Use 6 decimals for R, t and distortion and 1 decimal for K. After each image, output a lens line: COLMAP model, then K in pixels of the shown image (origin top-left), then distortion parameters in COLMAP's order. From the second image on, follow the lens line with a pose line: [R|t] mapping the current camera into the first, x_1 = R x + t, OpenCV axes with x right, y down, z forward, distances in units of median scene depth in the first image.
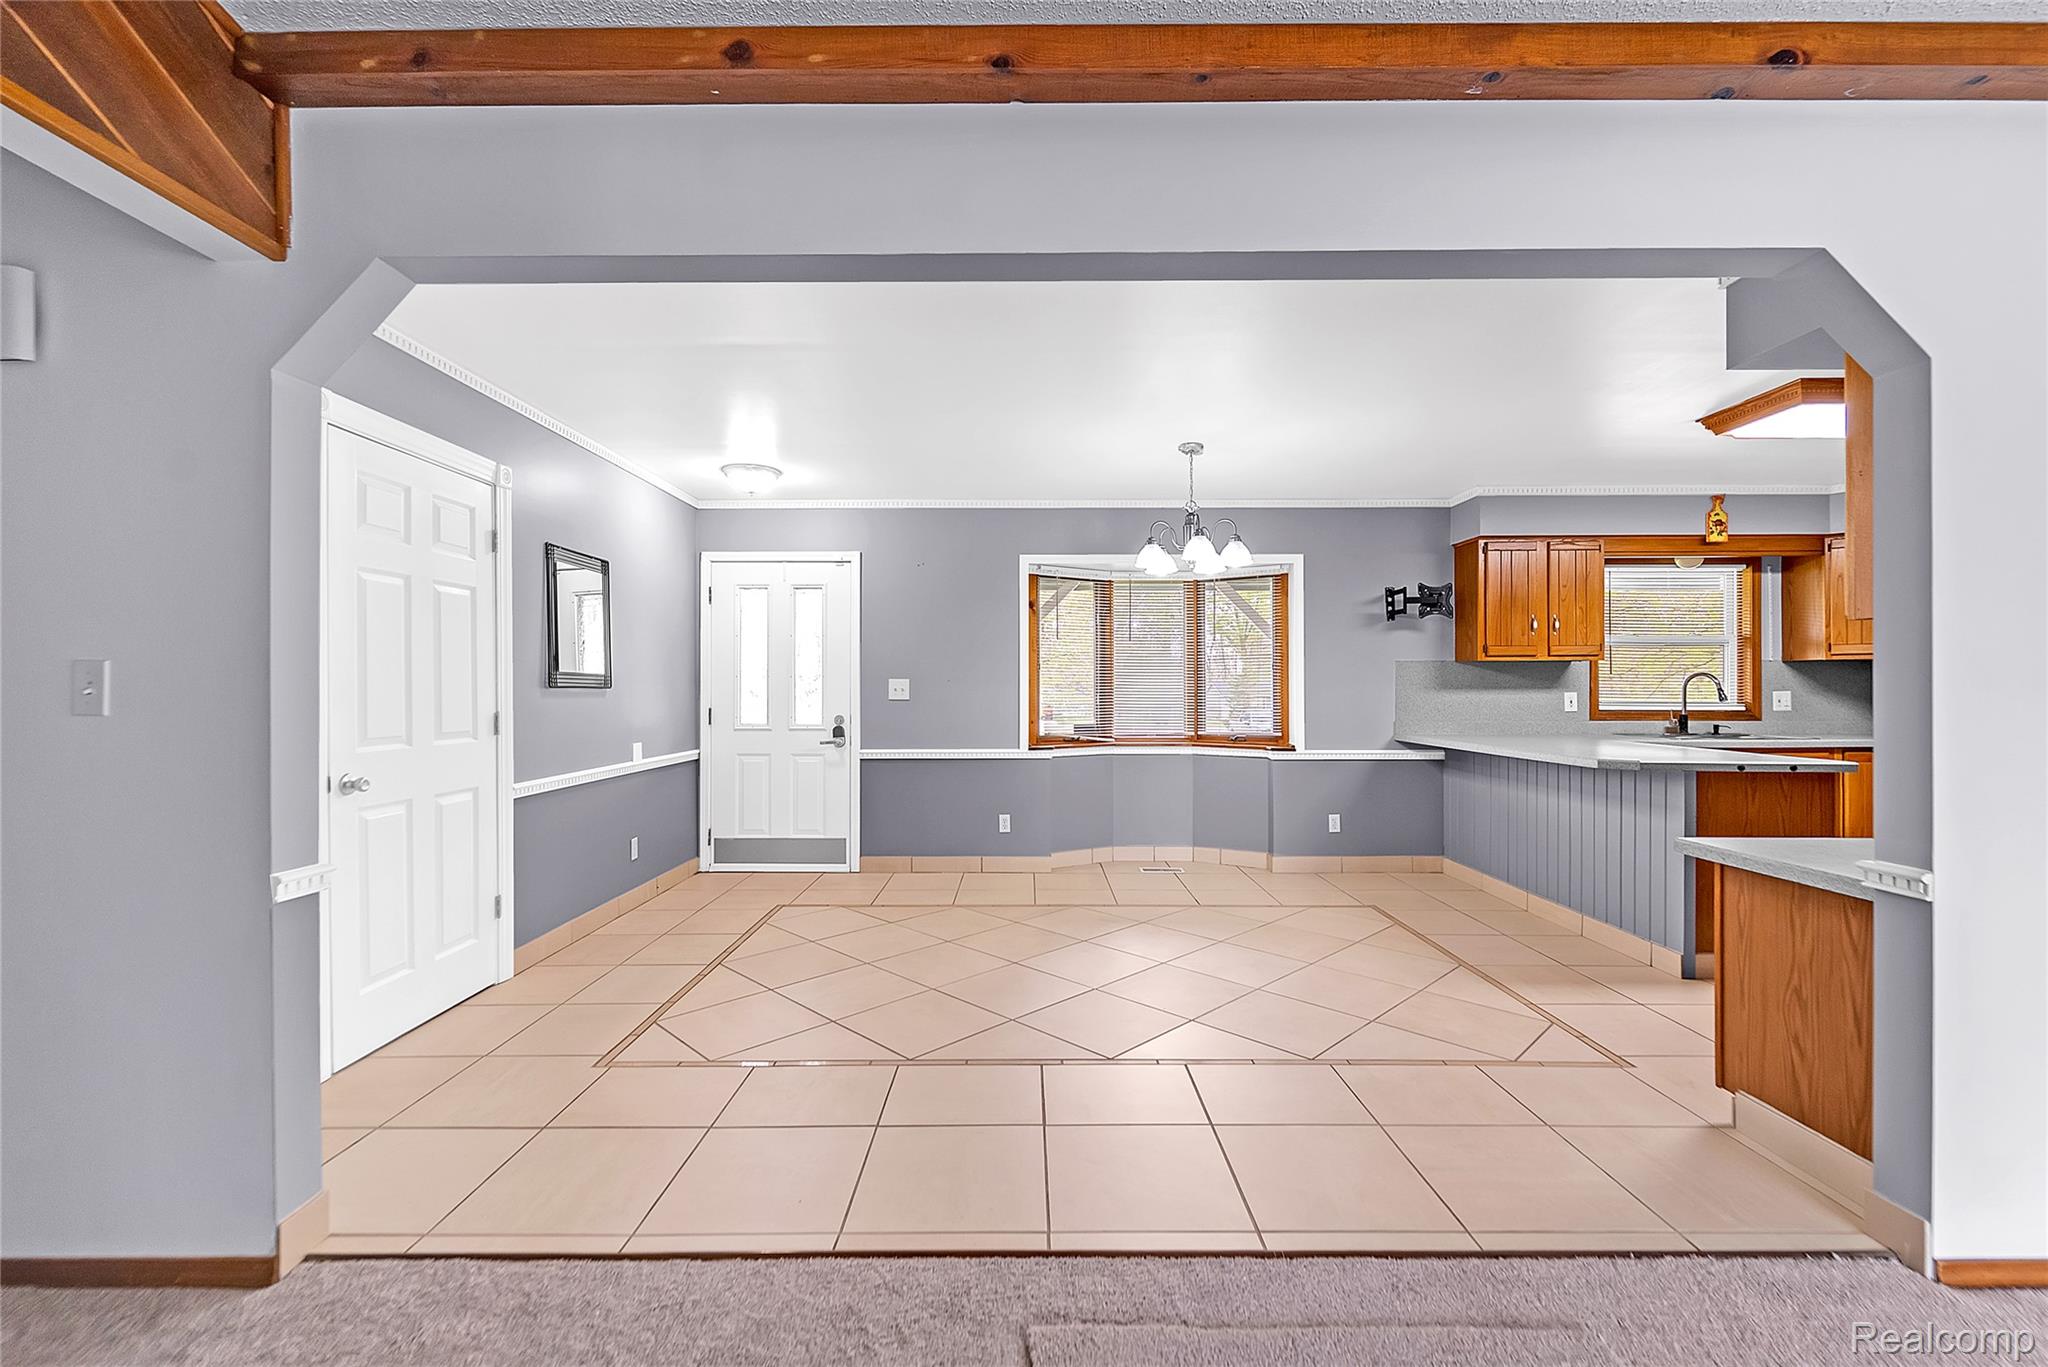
lens RADIAL K [[869.7, 0, 1015.7], [0, 869.7, 684.9], [0, 0, 1]] dist [0.007982, -0.000886]
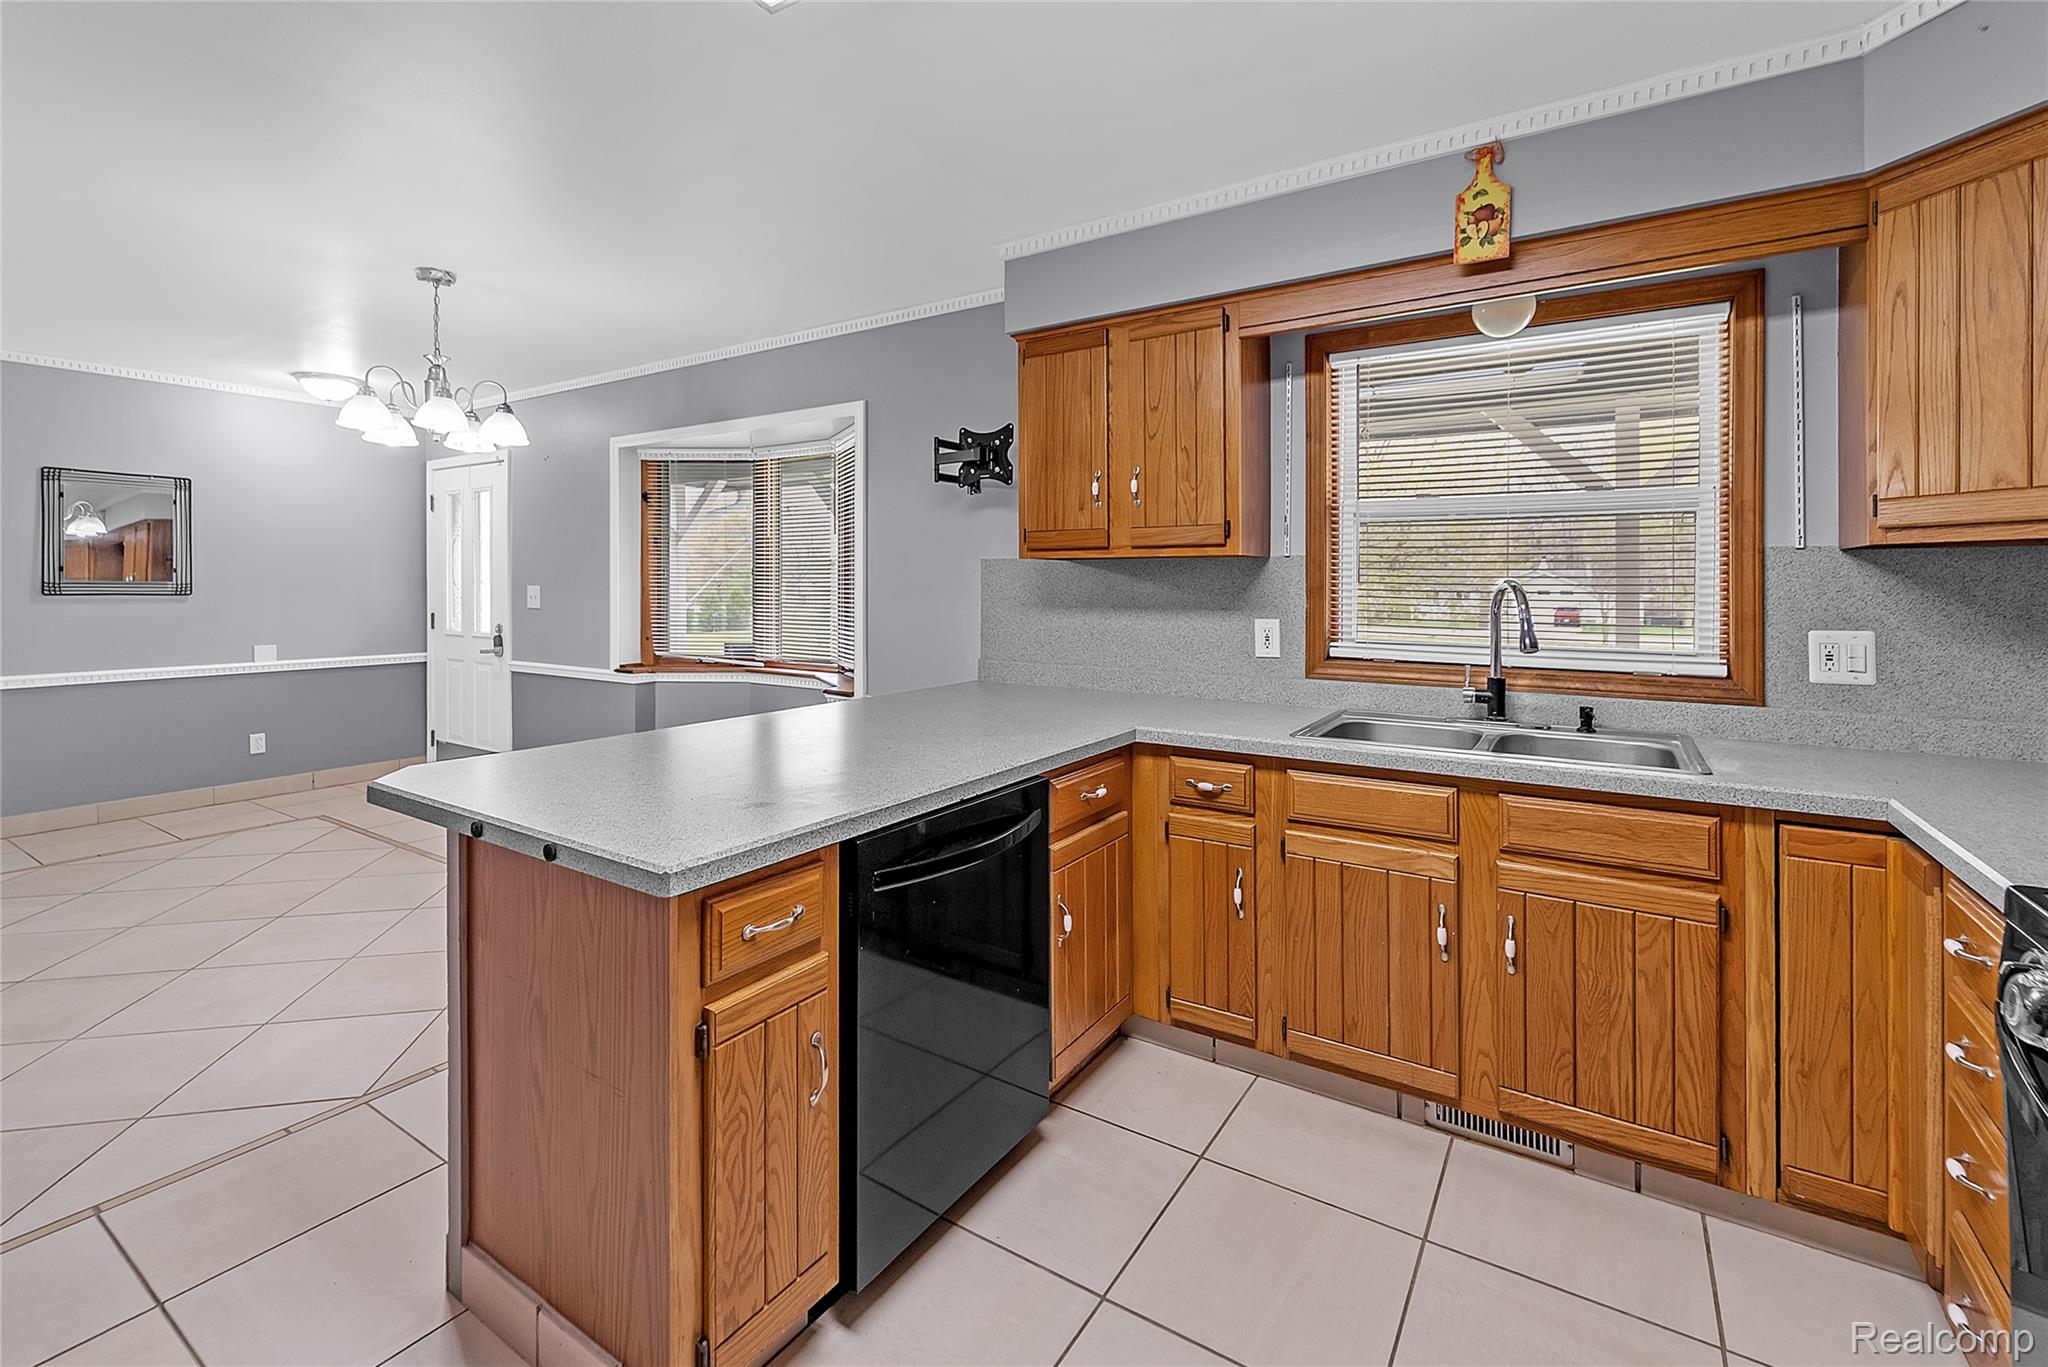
lens RADIAL K [[869.7, 0, 1016.0], [0, 869.7, 582.8], [0, 0, 1]] dist [0.007982, -0.000886]
pose [[0.848738, 0.003302, -0.528803, 0.780185], [-0.002816, 0.999995, 0.001725, -0.012509], [0.528805, 0.000025, 0.848743, 0.503861]]
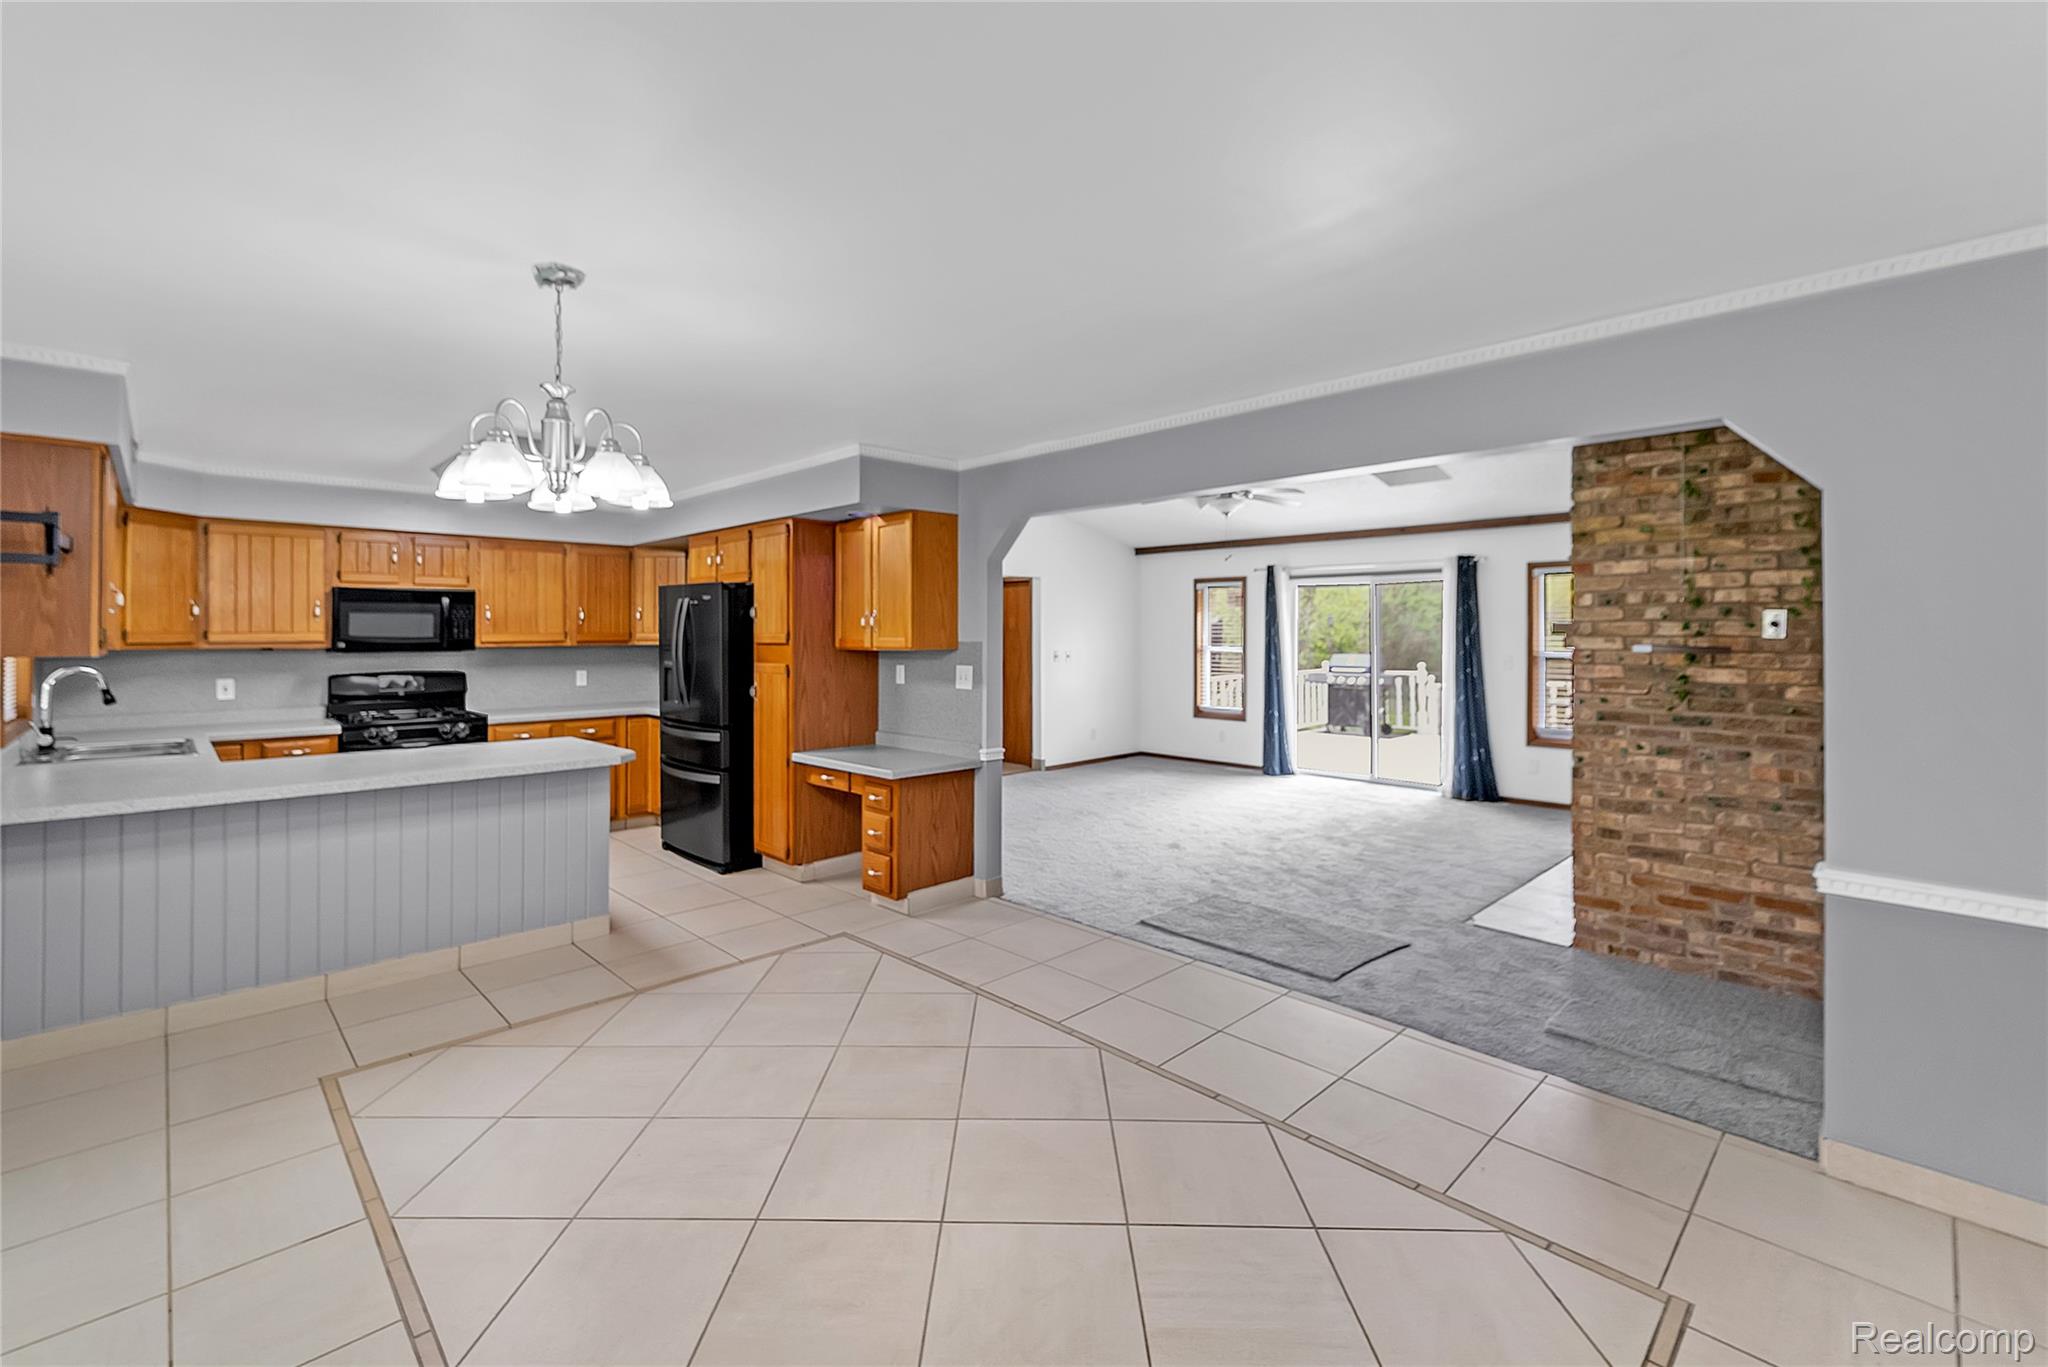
lens RADIAL K [[869.7, 0, 1017.1], [0, 869.7, 642.7], [0, 0, 1]] dist [0.007982, -0.000886]
pose [[-0.710043, -0.004554, 0.704144, -0.292325], [-0.005816, 0.999983, 0.000603, -0.038752], [-0.704134, -0.003667, -0.710057, 0.931034]]
